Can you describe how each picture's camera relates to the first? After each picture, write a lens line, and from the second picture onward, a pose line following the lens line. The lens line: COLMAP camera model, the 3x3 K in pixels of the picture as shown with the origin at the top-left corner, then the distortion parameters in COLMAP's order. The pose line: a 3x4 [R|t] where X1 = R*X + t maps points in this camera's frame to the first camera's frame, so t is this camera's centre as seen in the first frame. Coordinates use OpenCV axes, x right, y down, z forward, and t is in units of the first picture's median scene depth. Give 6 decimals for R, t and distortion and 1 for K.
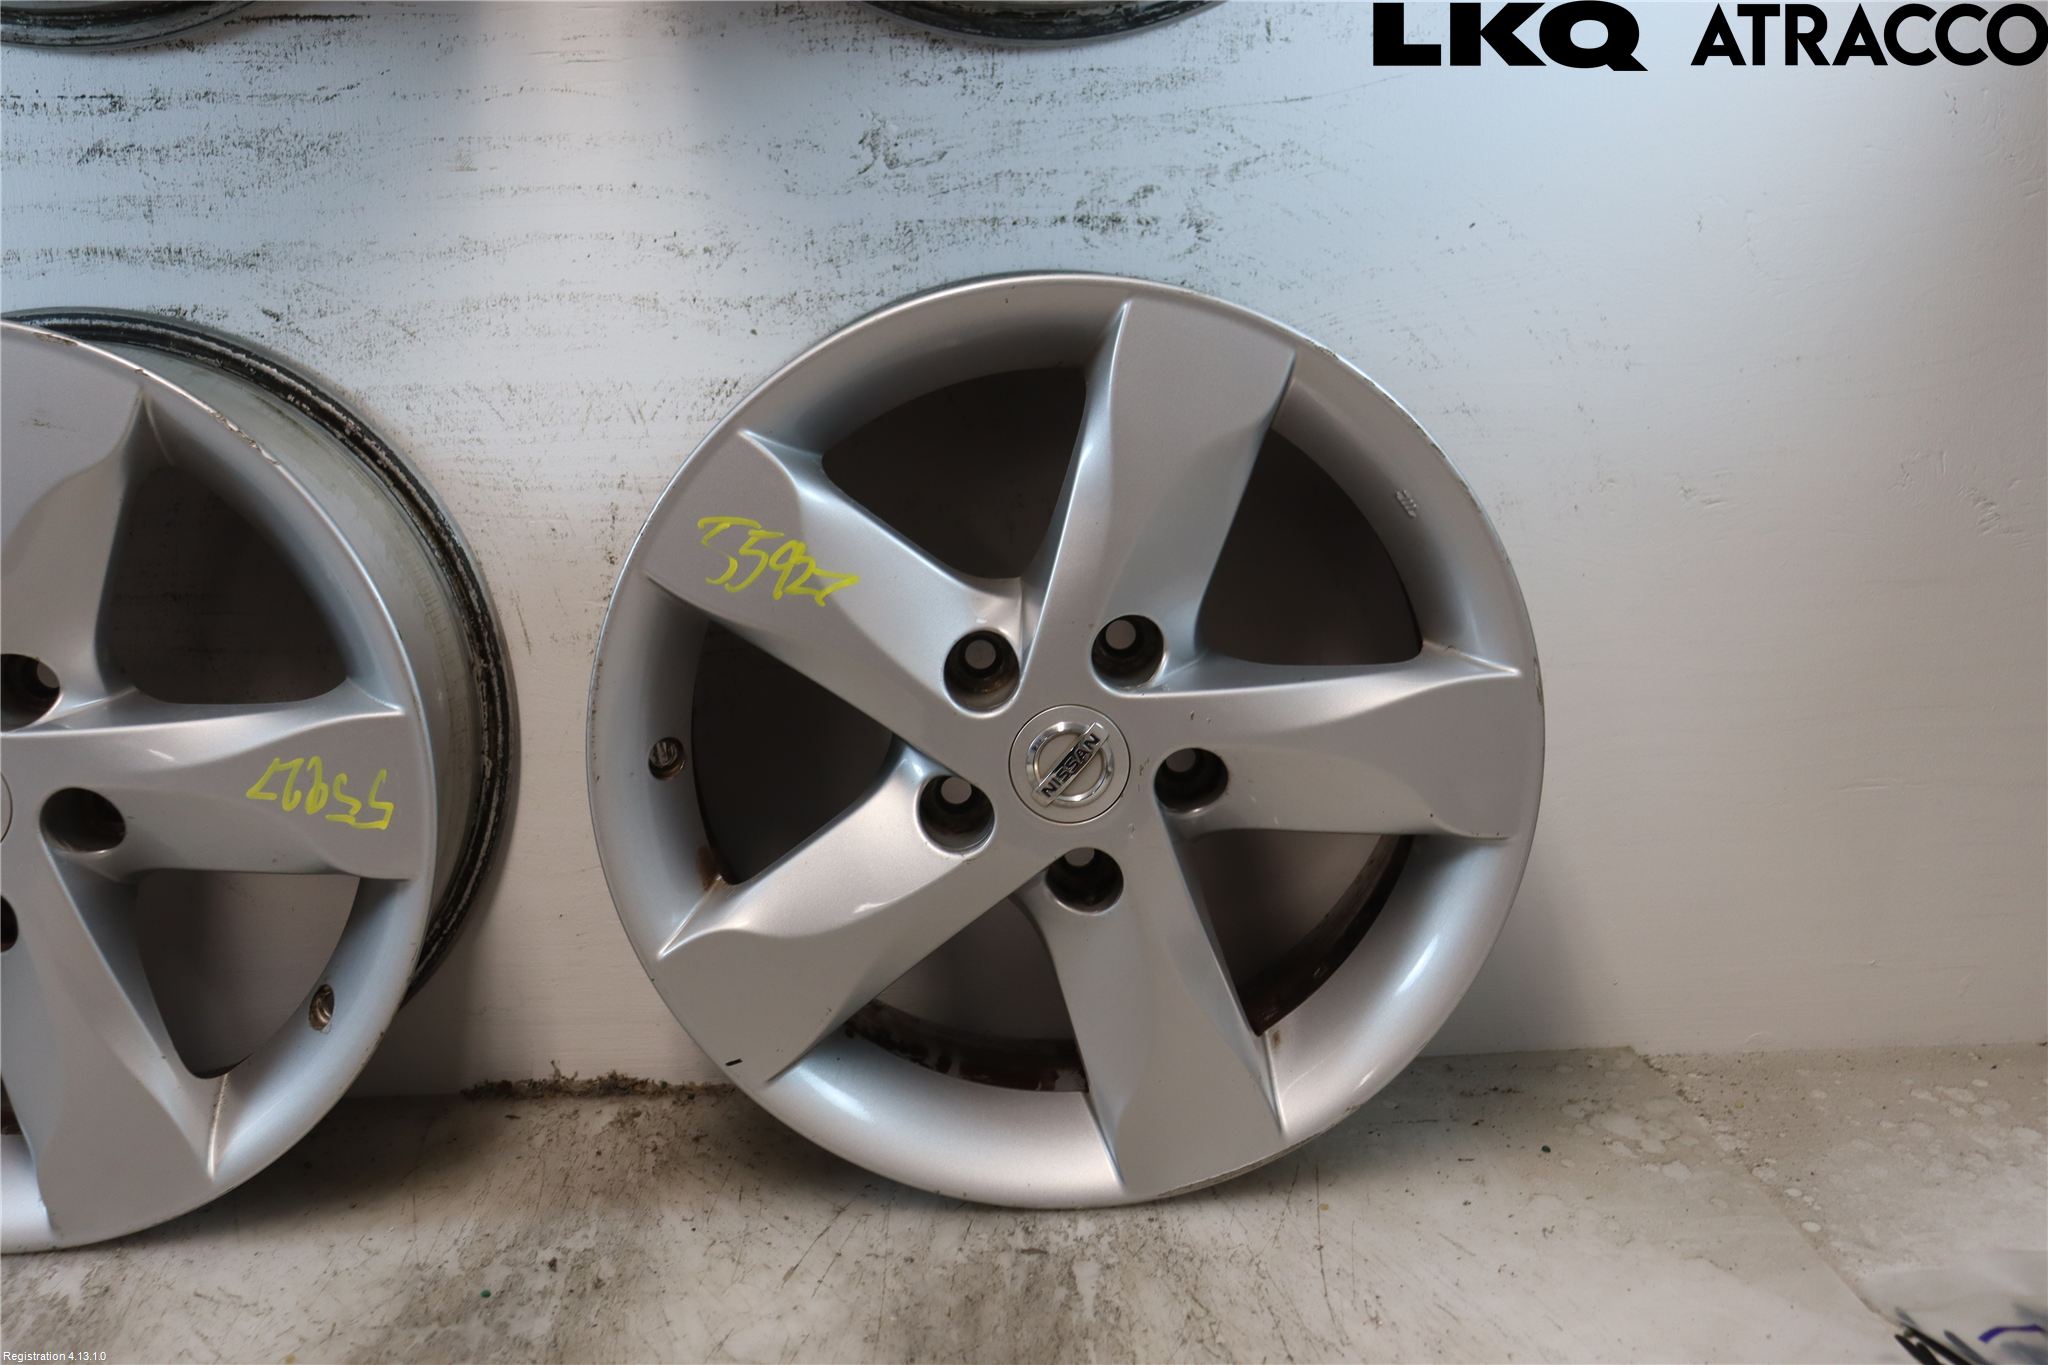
lens RADIAL K [[2312.7, 0, 1057.2], [0, 2312.7, 709.5], [0, 0, 1]] dist [-0.028794, 0.000000]
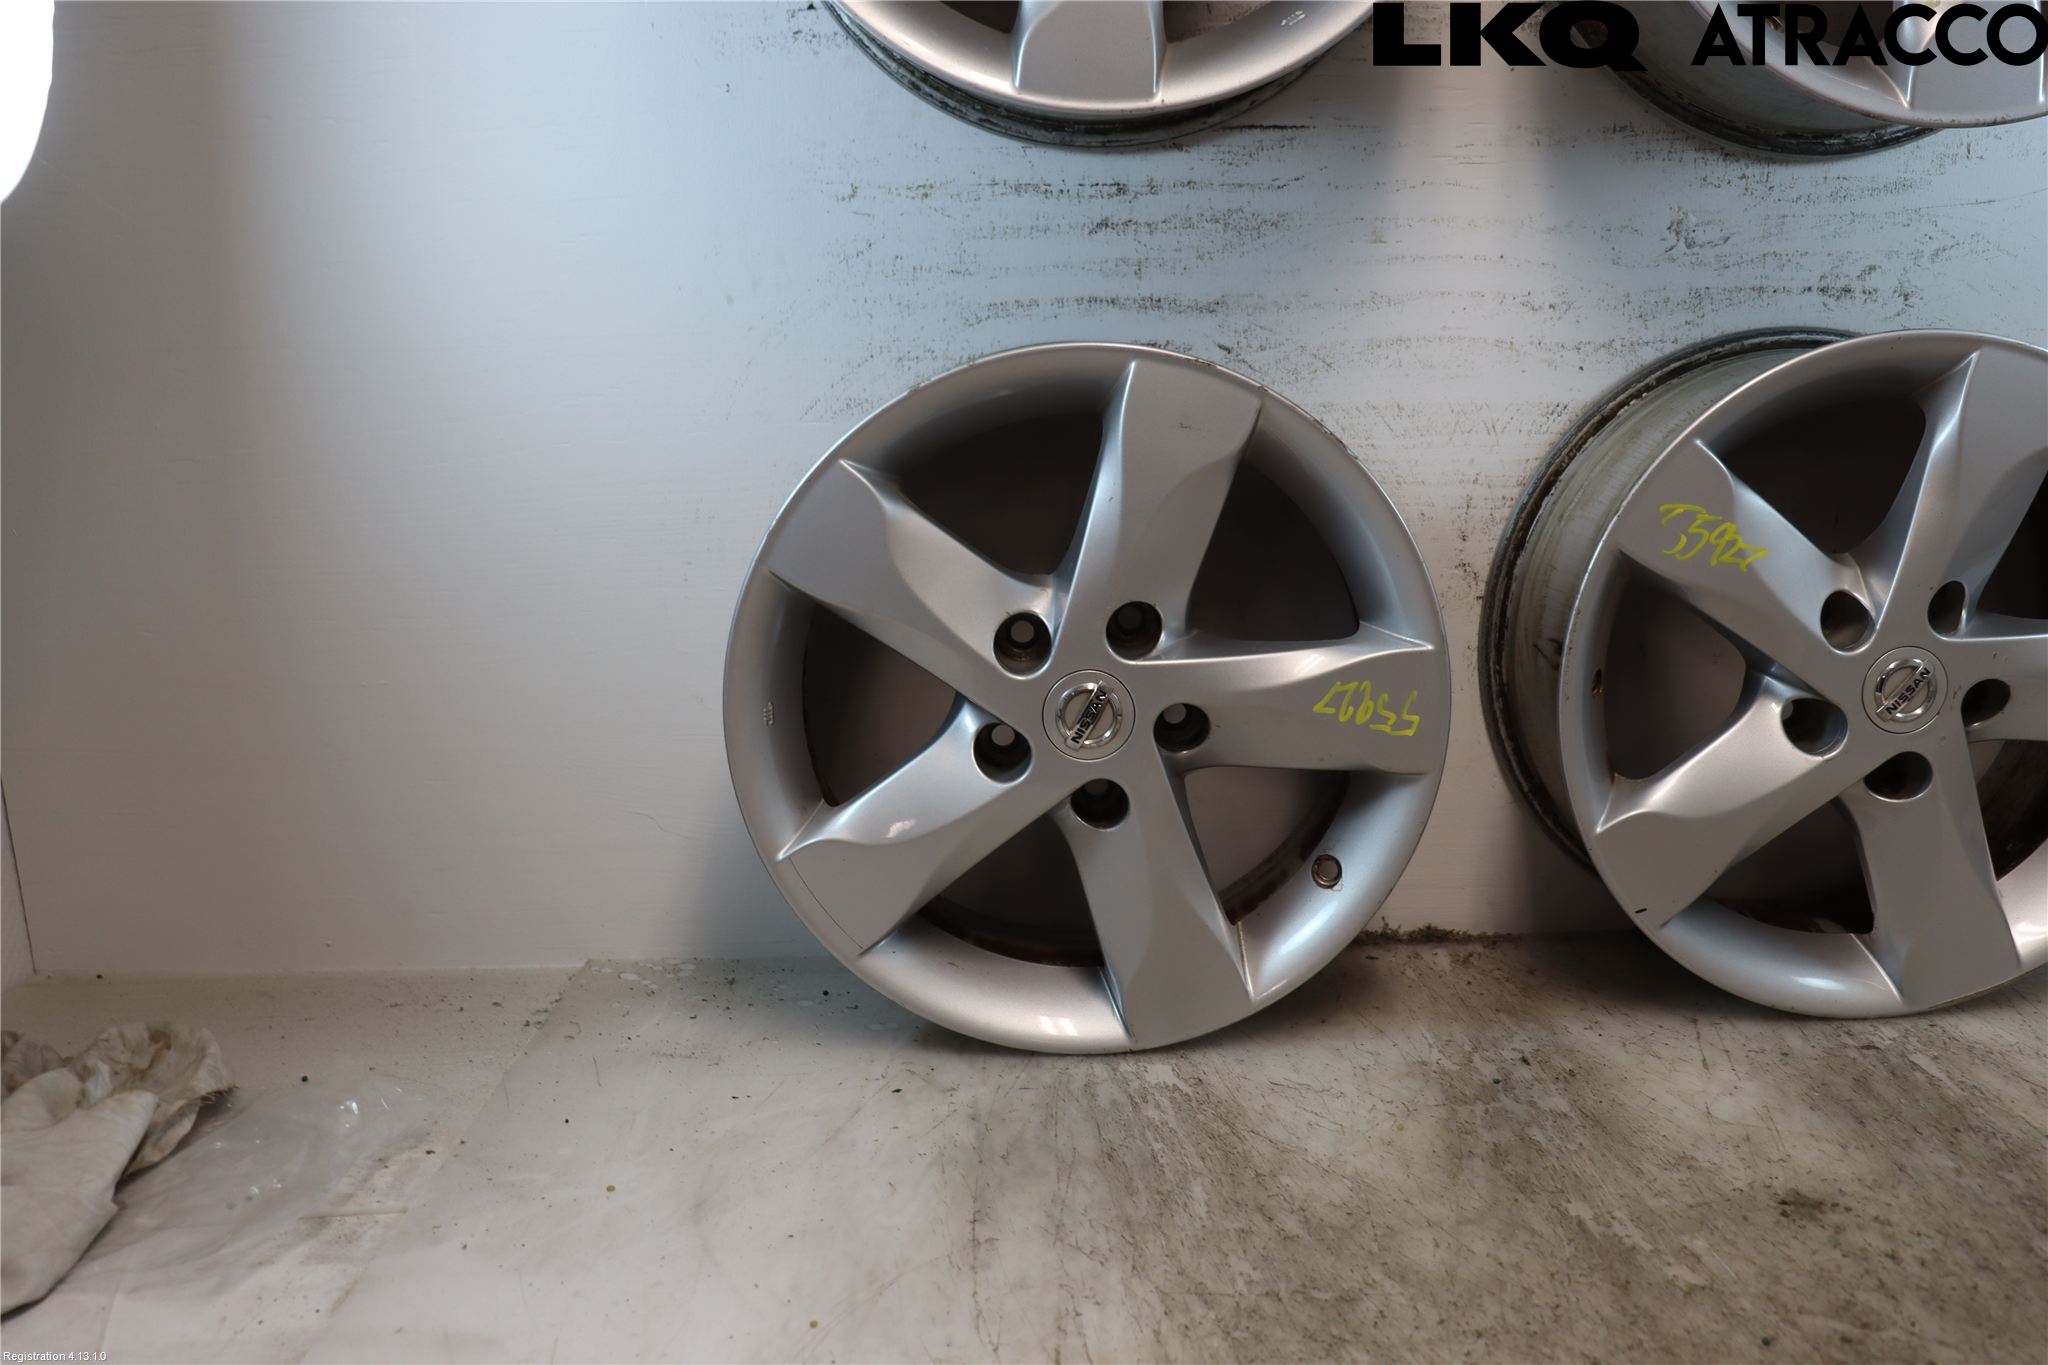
lens RADIAL K [[1787.1, 0, 1001.8], [0, 1787.1, 732.0], [0, 0, 1]] dist [-0.199036, 0.177641]
pose [[0.999389, 0.005225, -0.034569, -0.436045], [-0.004093, 0.999456, 0.032723, 0.015315], [0.034721, -0.032561, 0.998866, -0.020591]]
